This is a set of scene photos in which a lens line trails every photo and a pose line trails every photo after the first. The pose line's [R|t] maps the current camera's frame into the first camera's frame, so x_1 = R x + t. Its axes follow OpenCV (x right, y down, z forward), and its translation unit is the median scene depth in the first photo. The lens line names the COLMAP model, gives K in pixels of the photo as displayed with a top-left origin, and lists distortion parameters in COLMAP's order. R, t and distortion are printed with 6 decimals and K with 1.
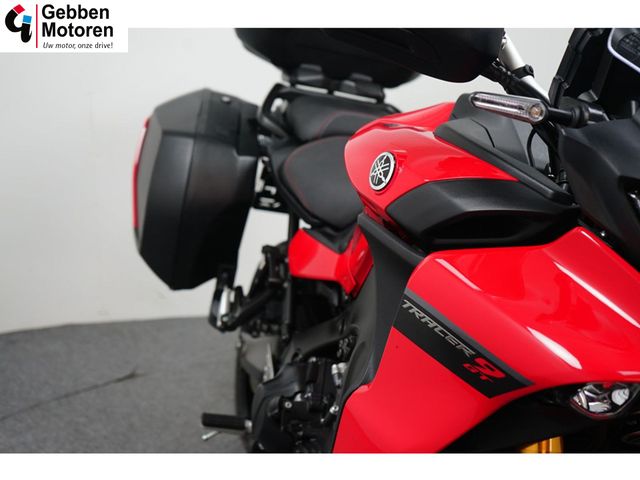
lens RADIAL K [[811.9, 0, 319.6], [0, 811.9, 235.5], [0, 0, 1]] dist [-0.004603, 0.000000]
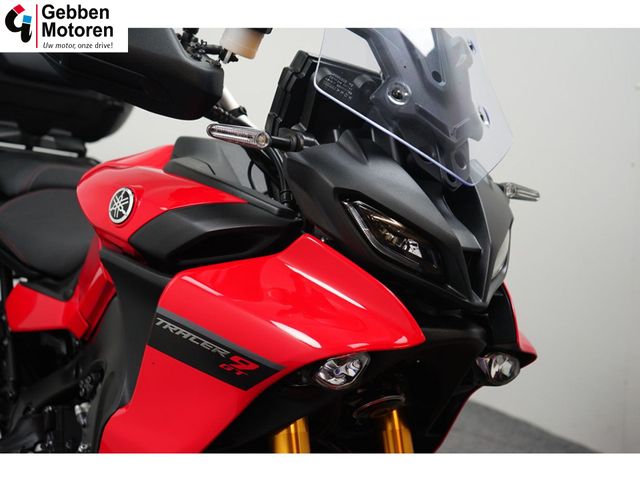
lens RADIAL K [[811.9, 0, 323.9], [0, 811.9, 238.9], [0, 0, 1]] dist [-0.004603, 0.000000]
pose [[0.923159, -0.077910, 0.376440, -0.082095], [0.103883, 0.993374, -0.049163, 0.045056], [-0.370116, 0.084491, 0.925135, -0.092696]]
